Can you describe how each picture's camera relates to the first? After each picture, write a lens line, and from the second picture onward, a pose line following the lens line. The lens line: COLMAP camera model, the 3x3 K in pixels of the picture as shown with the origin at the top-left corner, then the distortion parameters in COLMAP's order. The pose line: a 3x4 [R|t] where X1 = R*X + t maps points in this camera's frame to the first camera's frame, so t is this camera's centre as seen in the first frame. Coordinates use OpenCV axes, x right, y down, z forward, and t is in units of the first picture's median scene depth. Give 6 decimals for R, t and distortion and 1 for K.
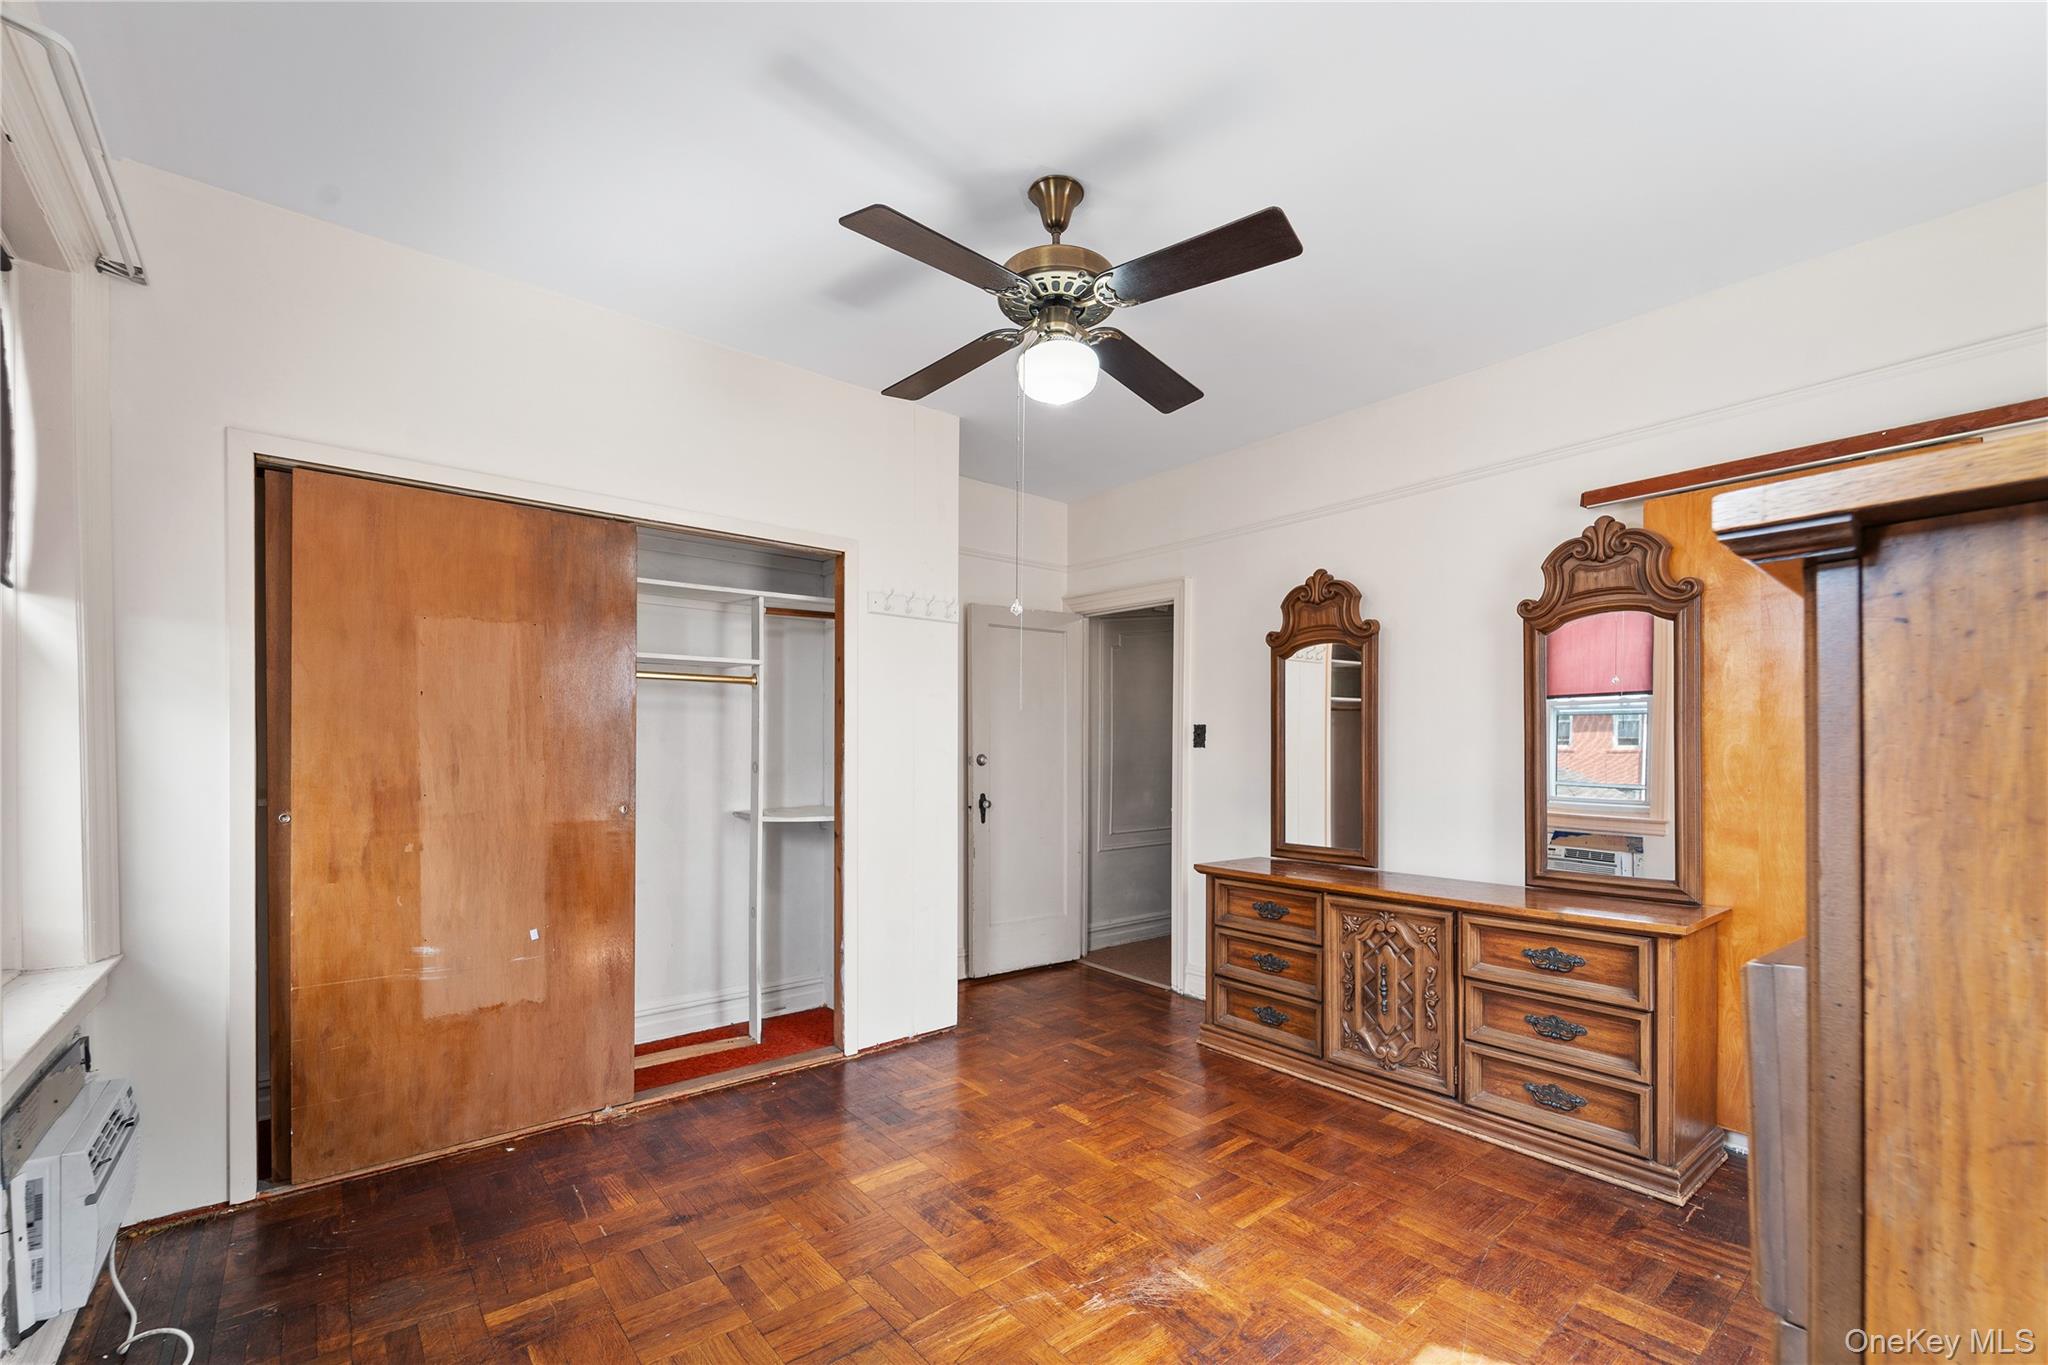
lens RADIAL K [[842.5, 0, 1026.2], [0, 842.5, 749.4], [0, 0, 1]] dist [0.000526, 0.000064]
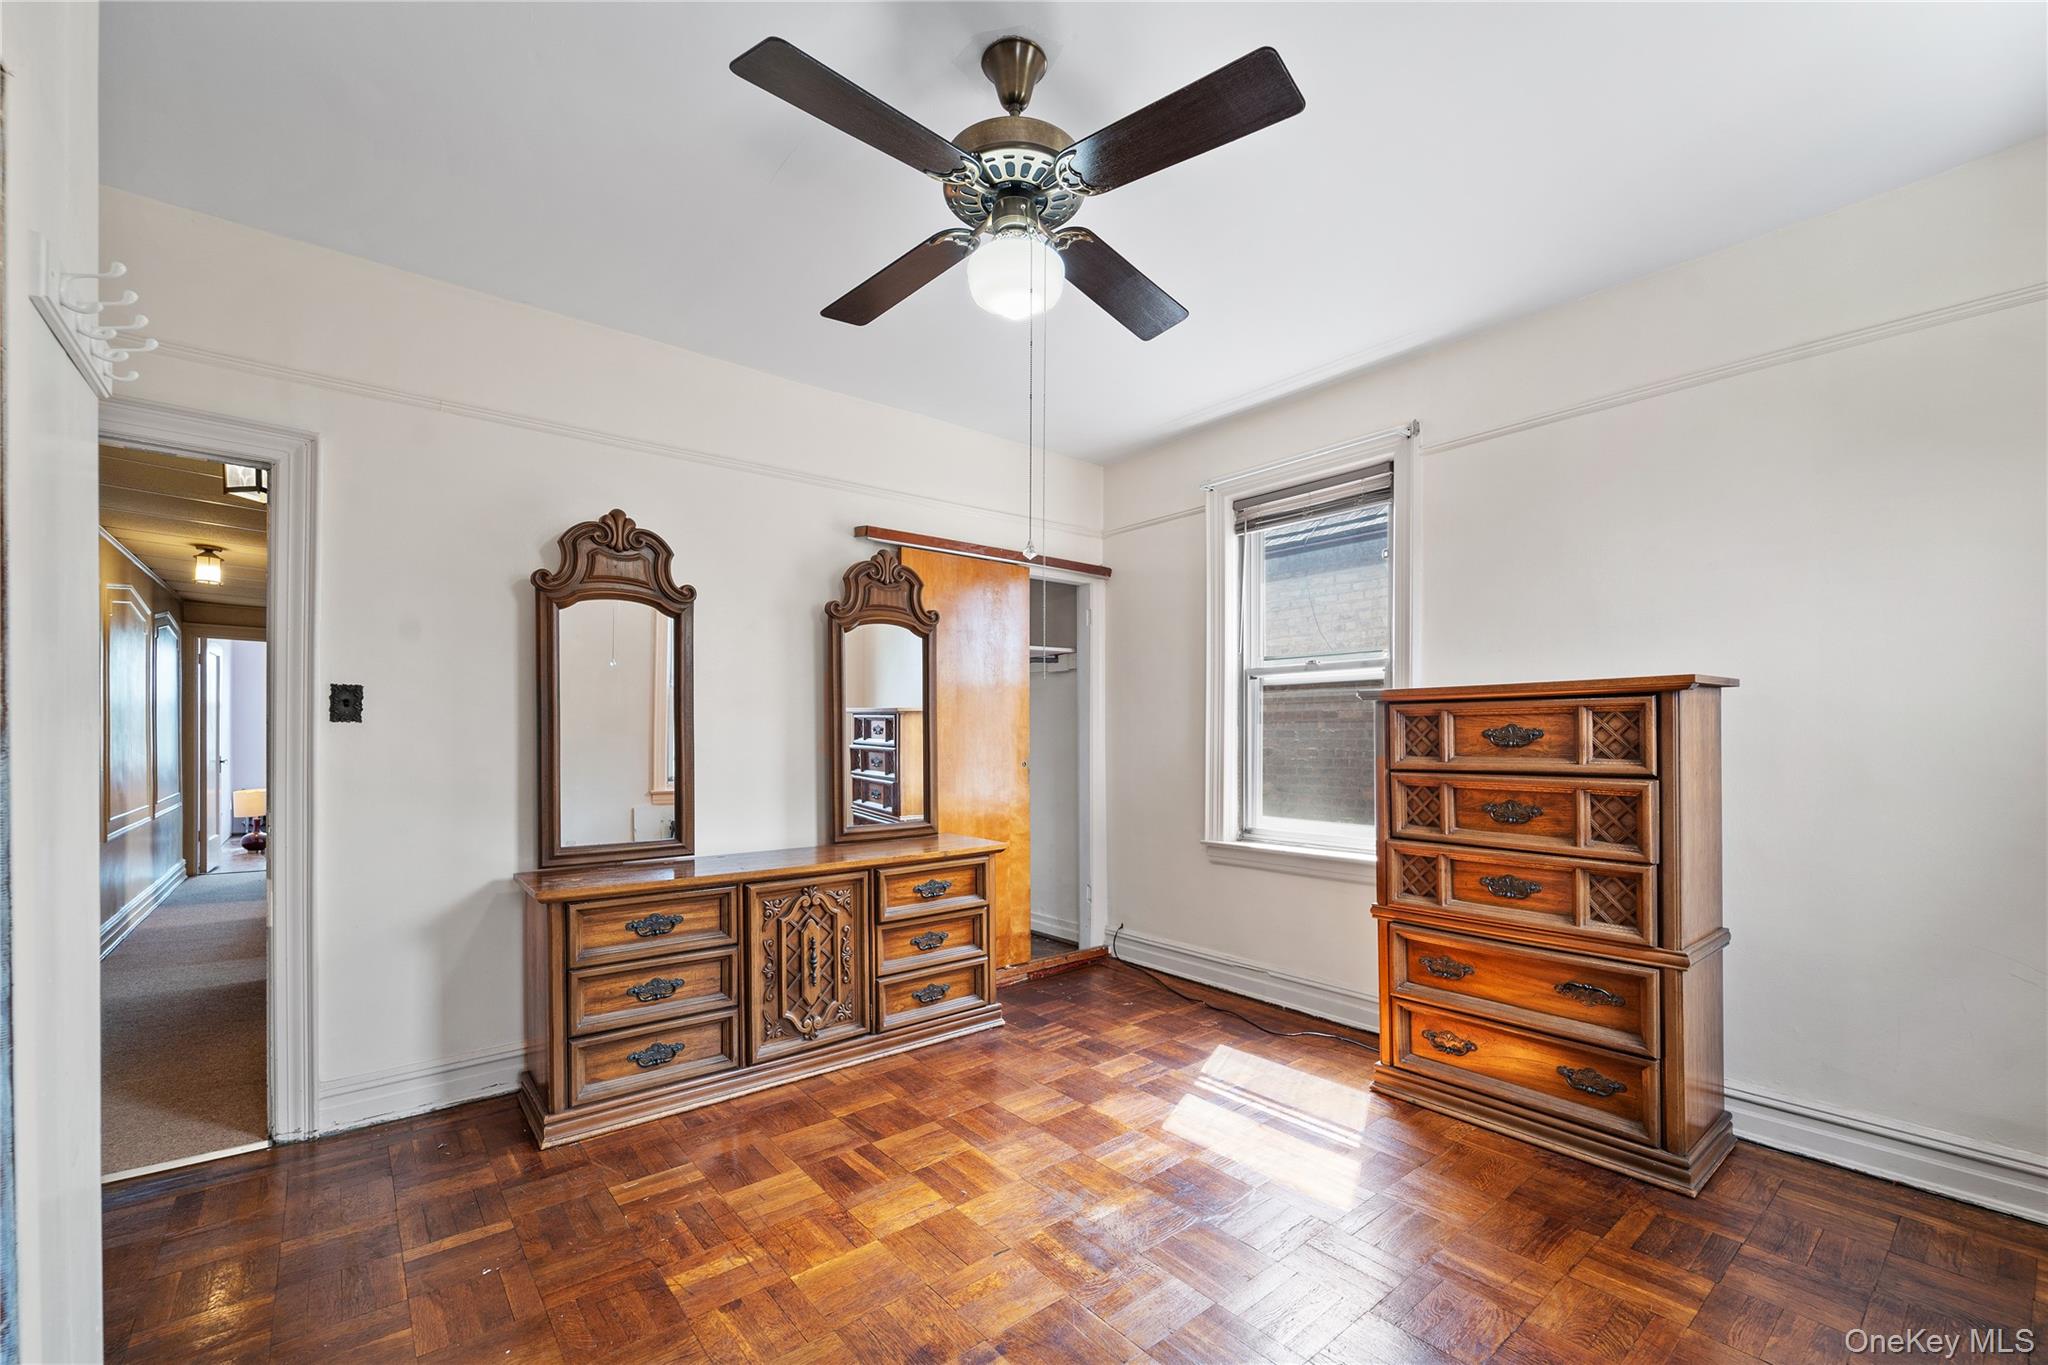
lens RADIAL K [[845.6, 0, 1032.7], [0, 845.6, 735.3], [0, 0, 1]] dist [-0.000166, 0.000092]
pose [[0.008862, -0.005407, 0.999946, -0.594831], [-0.005675, 0.999969, 0.005457, 0.001855], [-0.999945, -0.005723, 0.008831, 0.719599]]
